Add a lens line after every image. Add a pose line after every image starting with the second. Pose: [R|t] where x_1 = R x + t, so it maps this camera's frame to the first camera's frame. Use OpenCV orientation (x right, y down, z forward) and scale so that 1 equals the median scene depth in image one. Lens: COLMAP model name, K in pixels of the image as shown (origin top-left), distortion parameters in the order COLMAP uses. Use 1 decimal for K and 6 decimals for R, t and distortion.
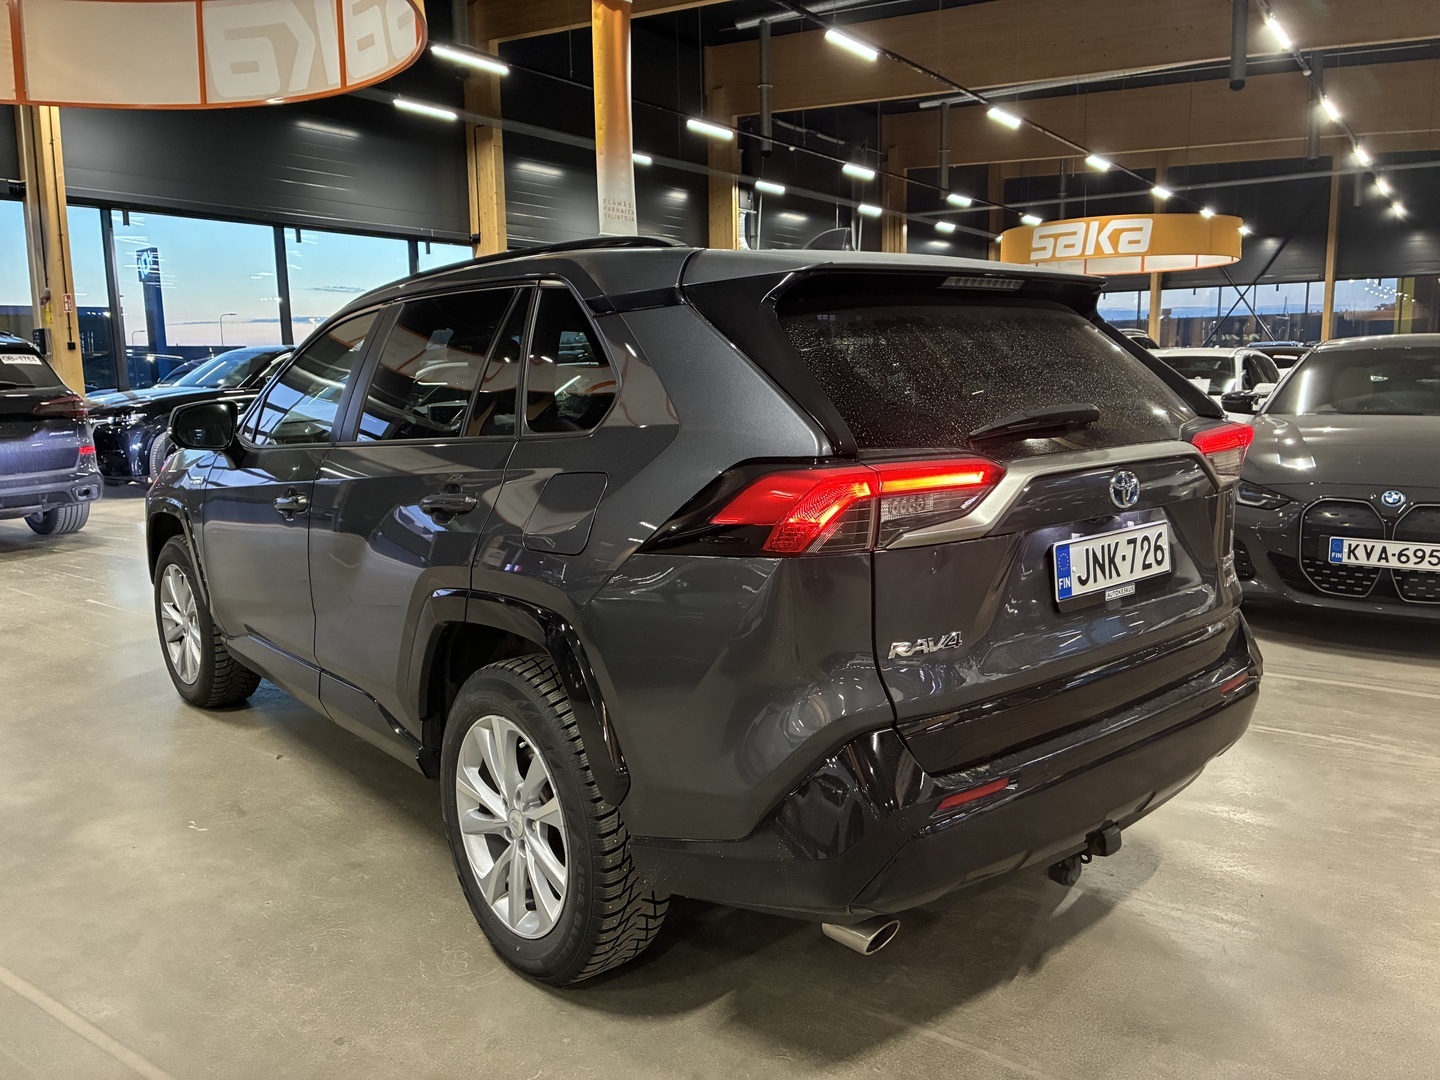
lens RADIAL K [[1052.4, 0, 721.6], [0, 1052.4, 531.0], [0, 0, 1]] dist [0.061551, -0.085664]
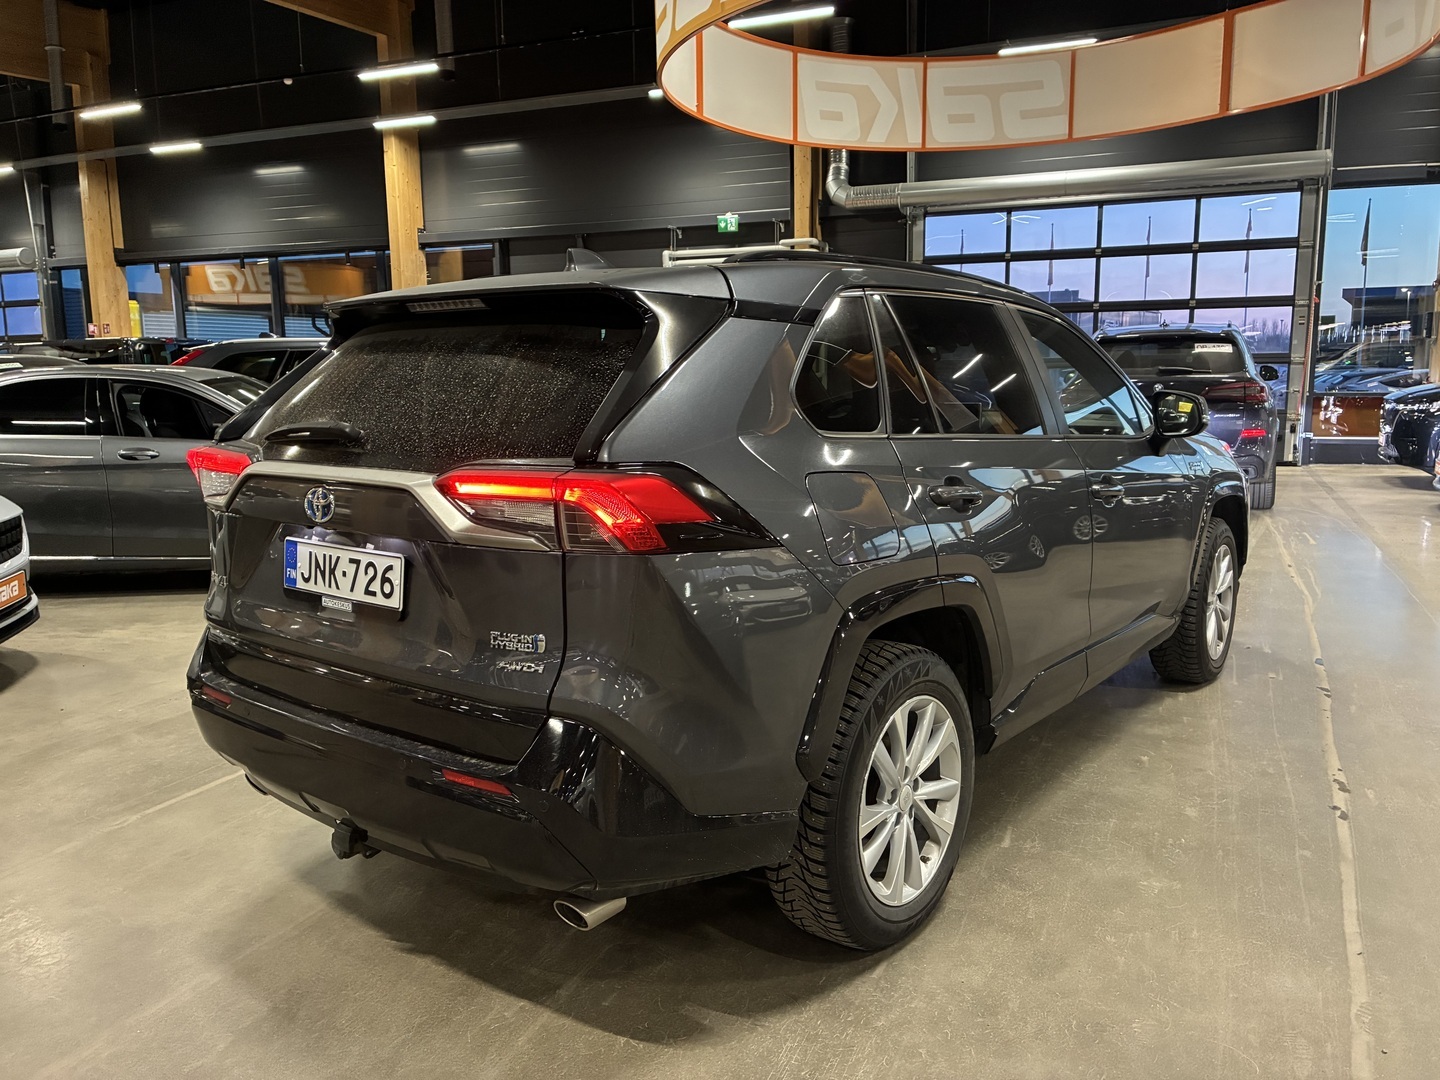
lens RADIAL K [[1052.4, 0, 721.6], [0, 1052.4, 531.0], [0, 0, 1]] dist [0.061551, -0.085664]
pose [[0.232826, 0.167659, -0.957957, 1.419871], [-0.147429, 0.979728, 0.135637, -0.206117], [0.961279, 0.109651, 0.252824, 1.065129]]
